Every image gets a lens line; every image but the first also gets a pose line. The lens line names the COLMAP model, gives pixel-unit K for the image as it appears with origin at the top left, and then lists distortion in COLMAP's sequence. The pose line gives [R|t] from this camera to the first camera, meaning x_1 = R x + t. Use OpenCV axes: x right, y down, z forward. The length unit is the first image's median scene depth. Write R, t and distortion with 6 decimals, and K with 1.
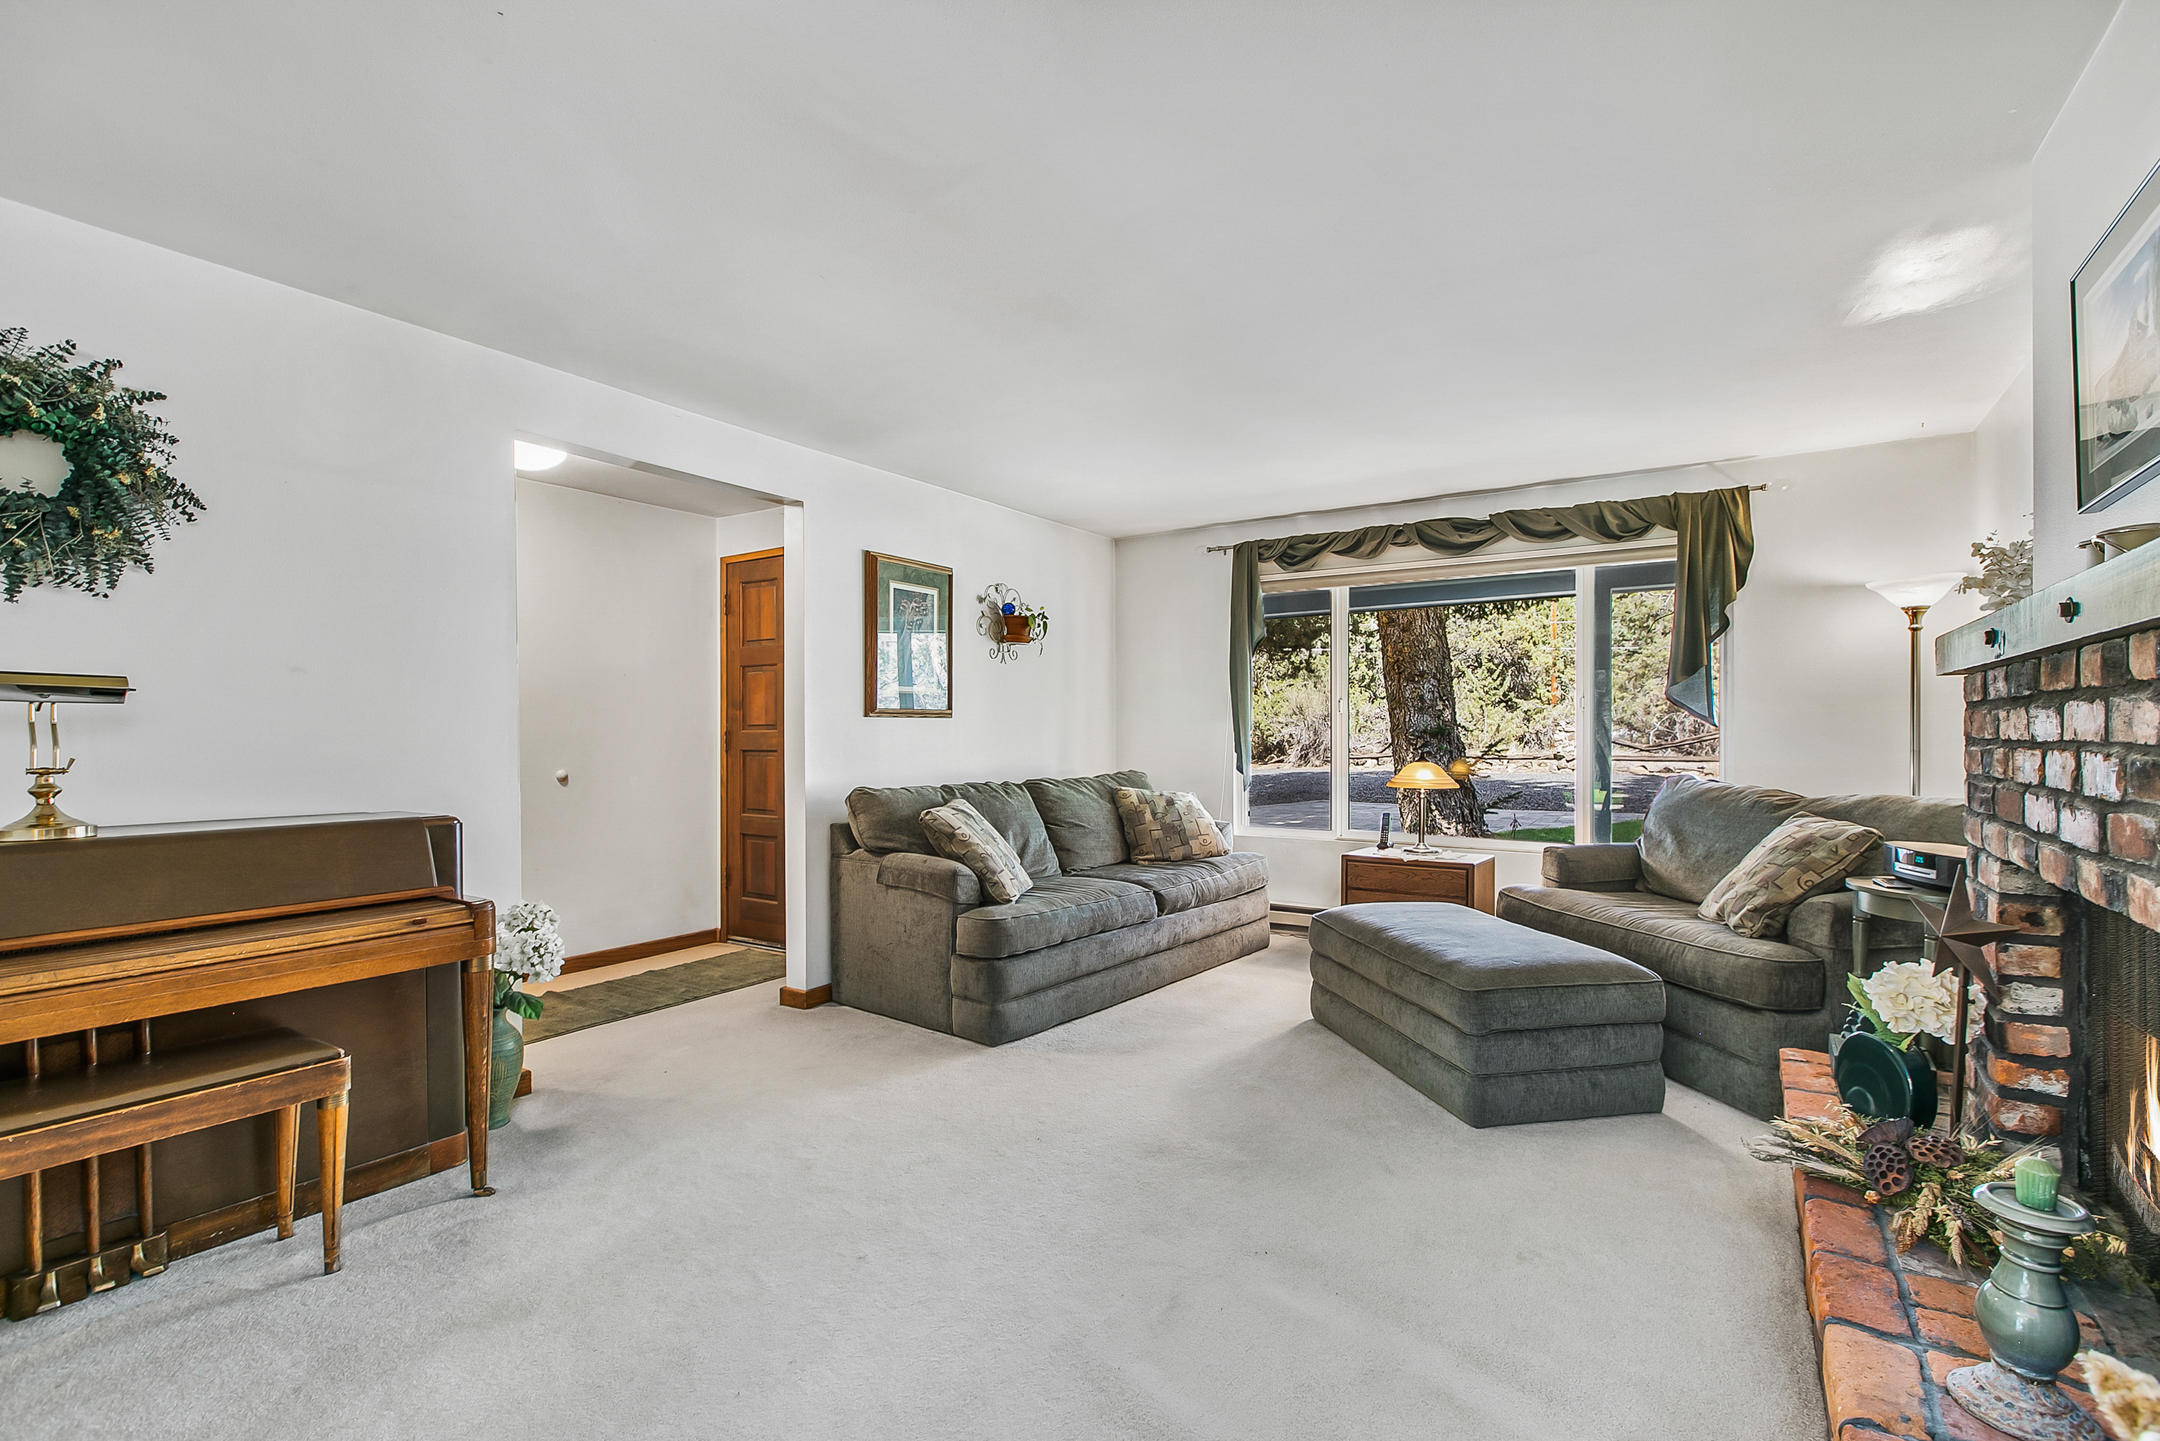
lens RADIAL K [[989.9, 0, 1071.7], [0, 989.9, 735.8], [0, 0, 1]] dist [0.001981, -0.001381]
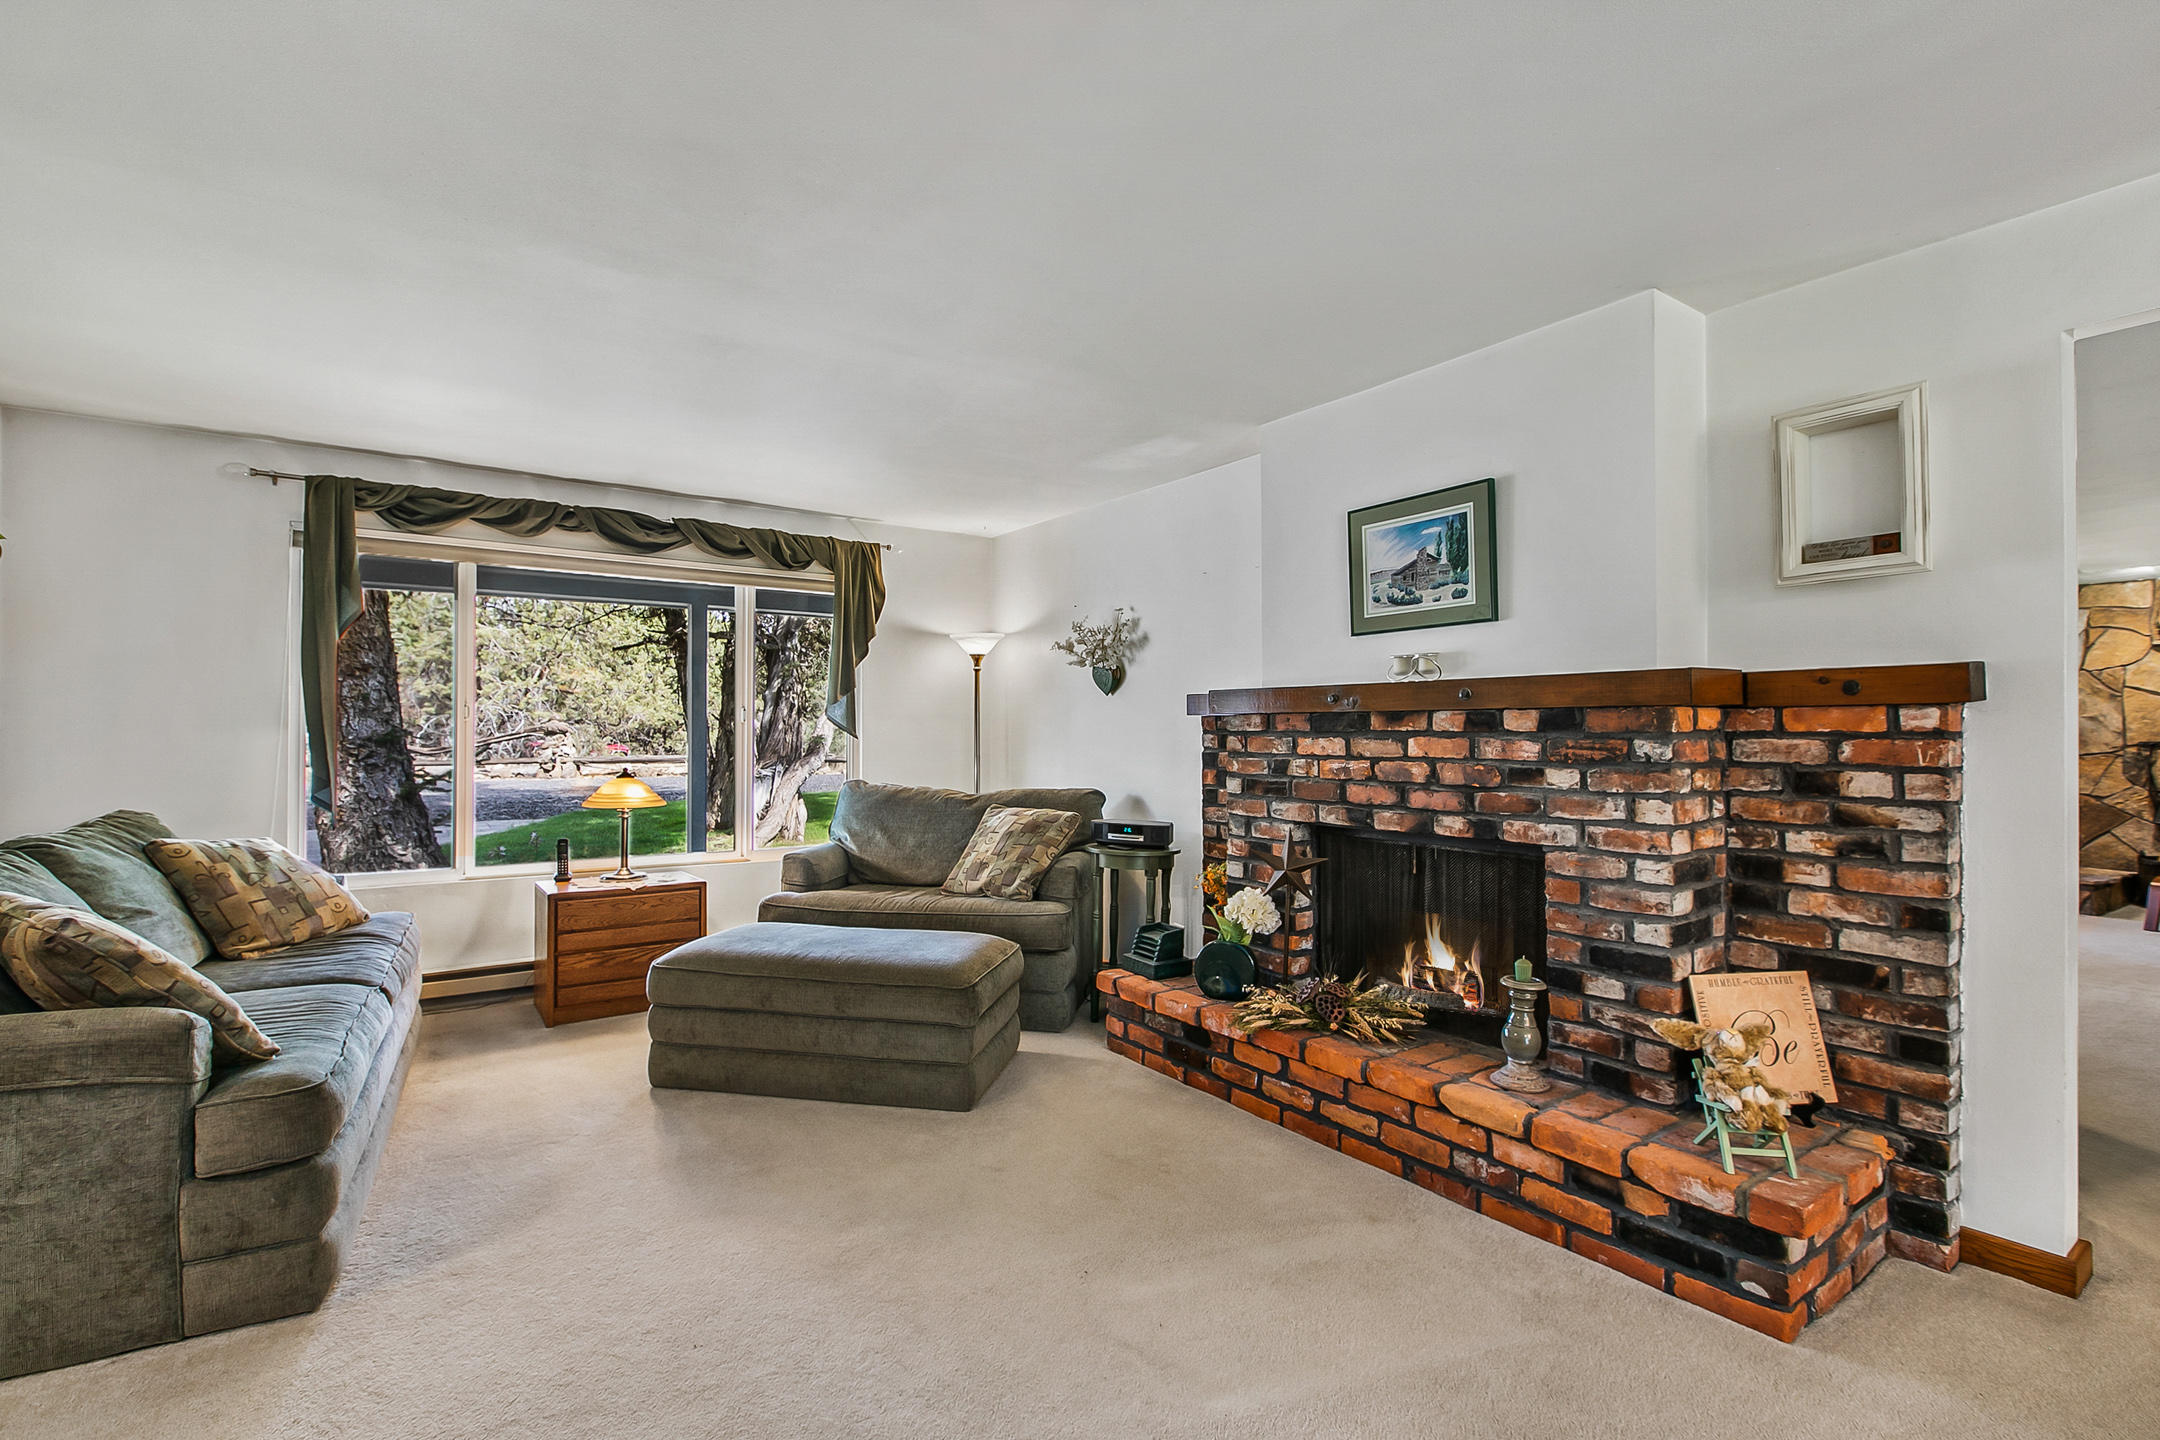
lens RADIAL K [[989.9, 0, 1088.1], [0, 989.9, 727.4], [0, 0, 1]] dist [0.001981, -0.001381]
pose [[0.364519, 0.006884, 0.931170, -0.347433], [0.001082, 0.999969, -0.007816, -0.012528], [-0.931195, 0.003857, 0.364500, 0.290050]]
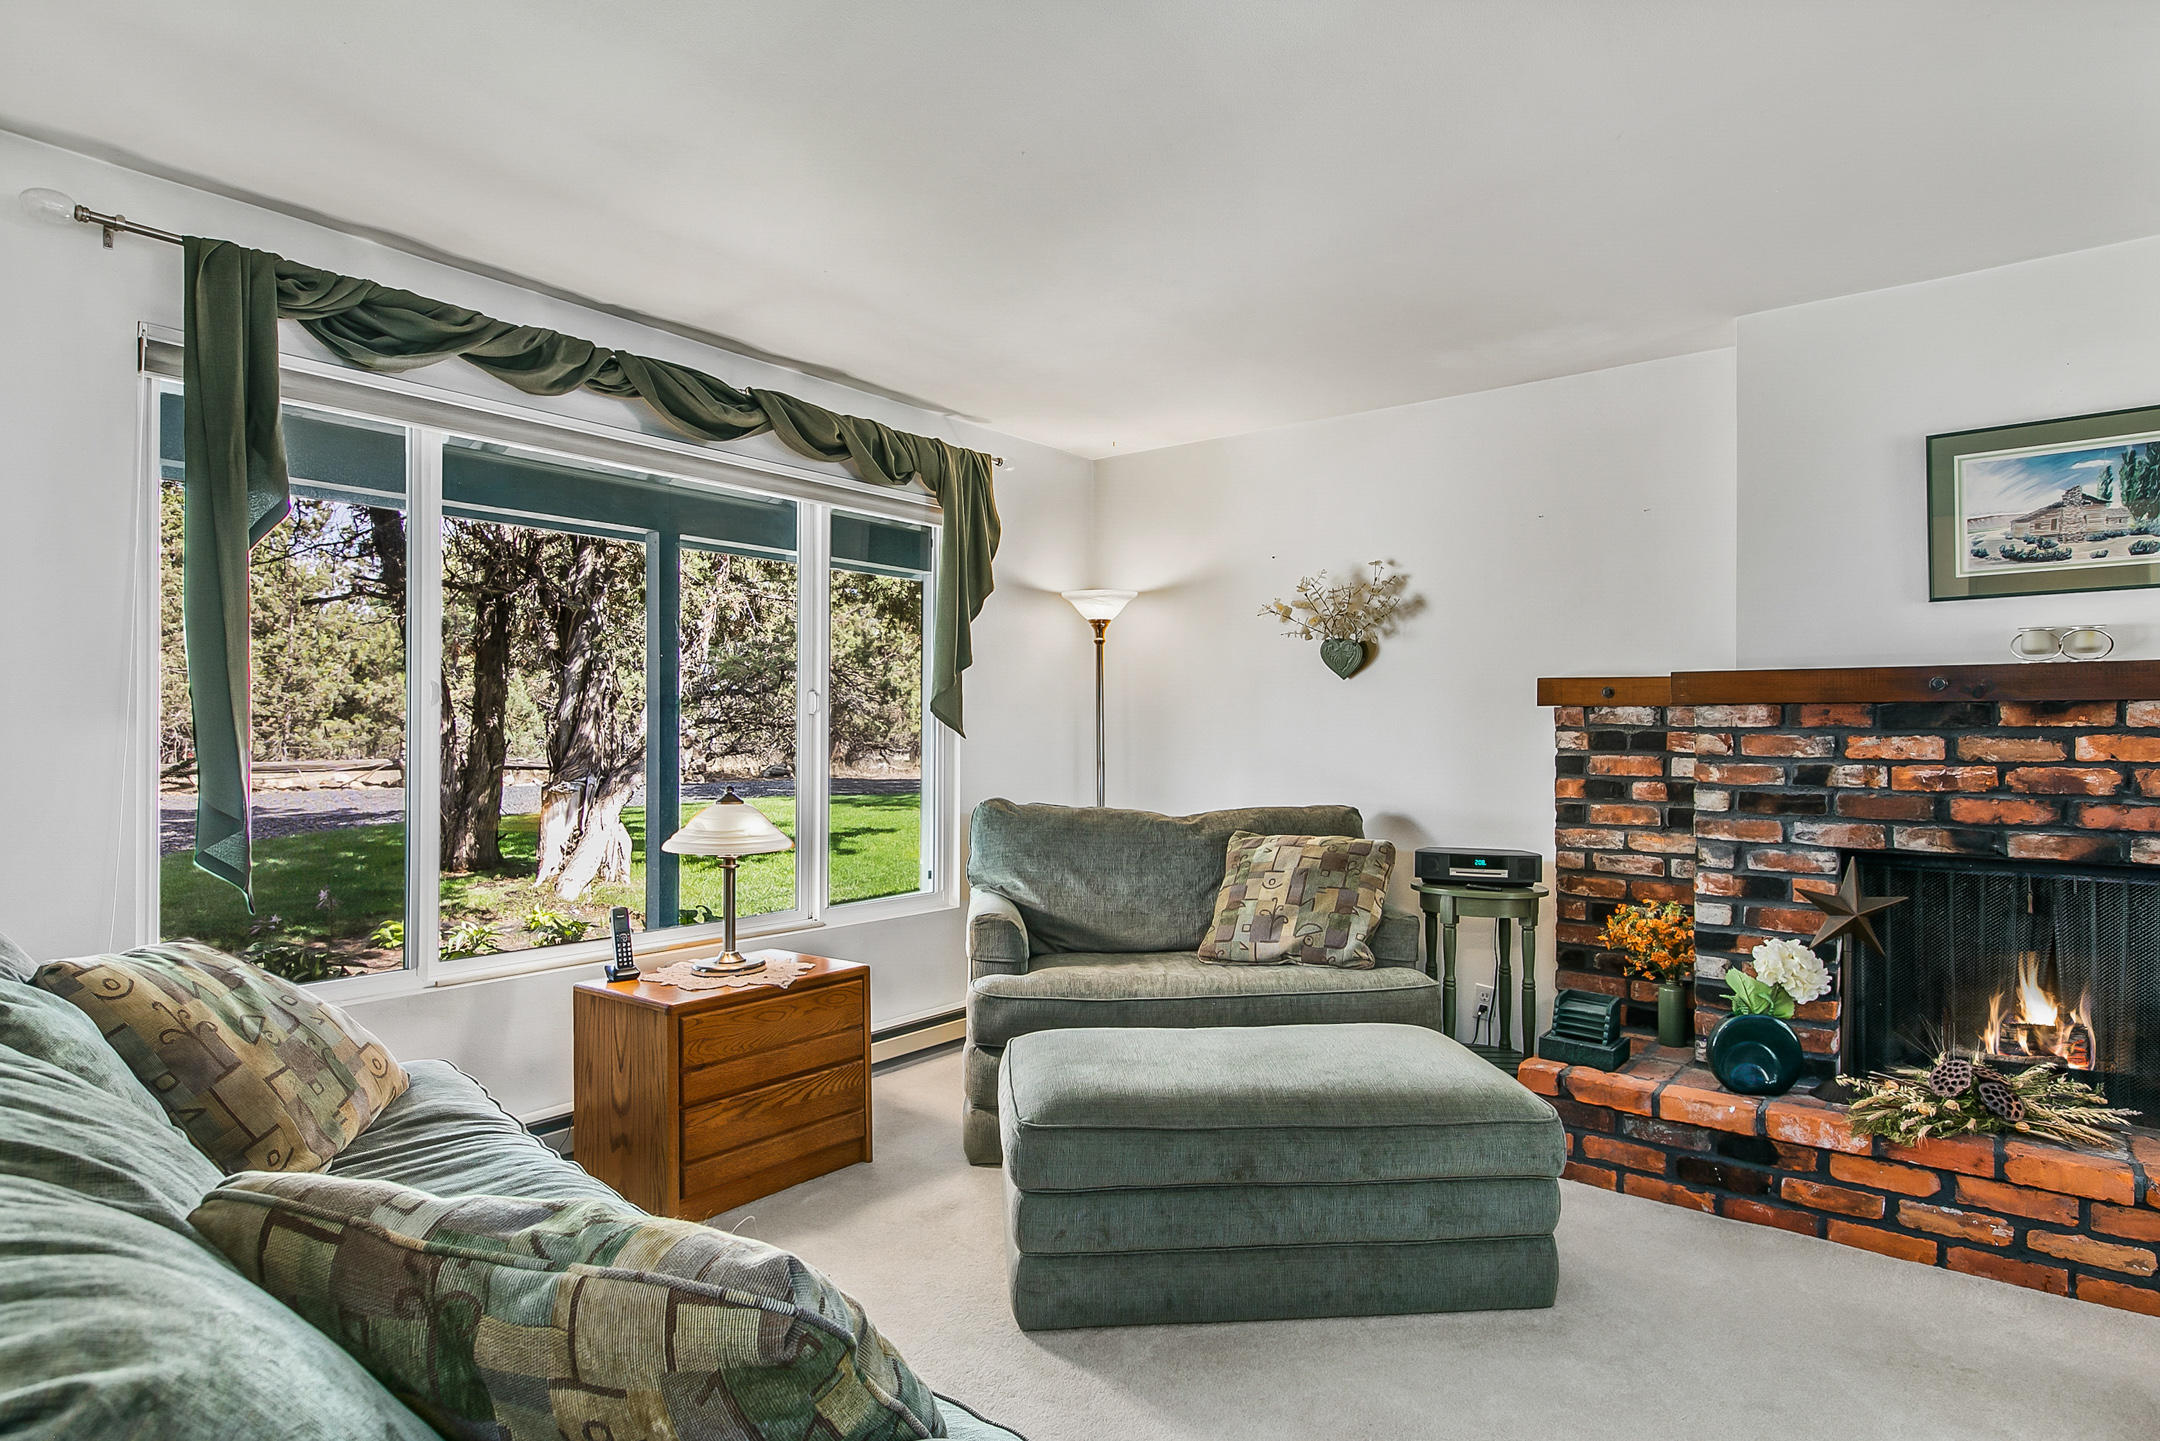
lens RADIAL K [[1154.6, 0, 1086.2], [0, 1154.6, 730.1], [0, 0, 1]] dist [0.001952, -0.001540]
pose [[0.087545, 0.001547, 0.996159, -0.280661], [0.001786, 0.999997, -0.001710, -0.013392], [-0.996159, 0.001929, 0.087542, 0.779637]]
